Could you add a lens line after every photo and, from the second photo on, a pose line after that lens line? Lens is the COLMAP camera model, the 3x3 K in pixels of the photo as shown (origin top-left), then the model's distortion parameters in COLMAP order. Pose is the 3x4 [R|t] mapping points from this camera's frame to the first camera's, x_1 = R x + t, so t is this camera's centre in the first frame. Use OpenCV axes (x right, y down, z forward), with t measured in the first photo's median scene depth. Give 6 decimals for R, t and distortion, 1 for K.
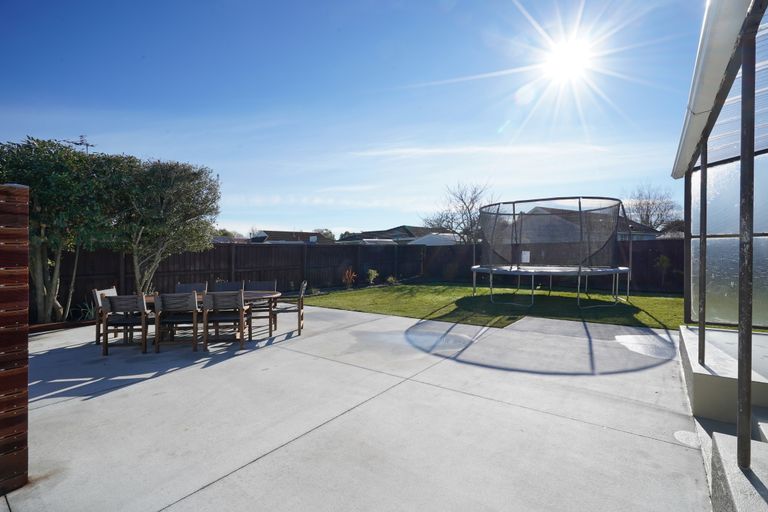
lens RADIAL K [[357.4, 0, 384.0], [0, 357.4, 256.0], [0, 0, 1]] dist [0.000867, 0.000090]
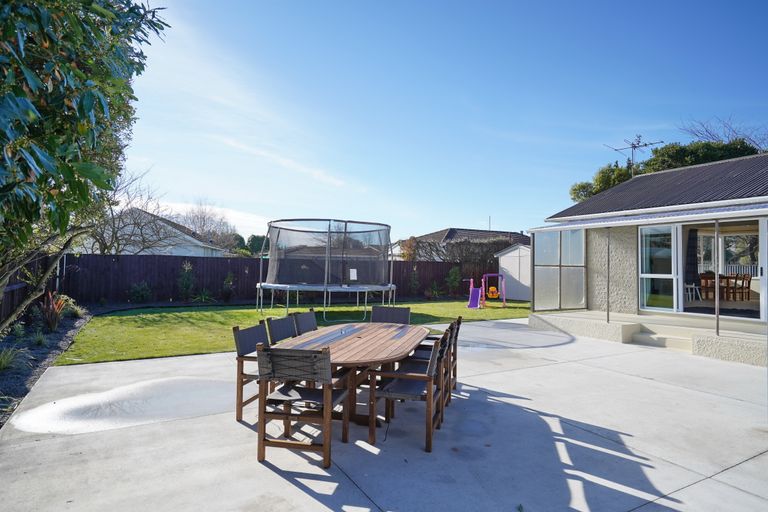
lens RADIAL K [[434.2, 0, 384.0], [0, 434.2, 256.0], [0, 0, 1]] dist [-0.001064, -0.000285]
pose [[0.387631, 0.043871, 0.920770, -0.749148], [-0.019033, 0.999035, -0.039587, -0.002851], [-0.921618, -0.002180, 0.388092, 0.402293]]
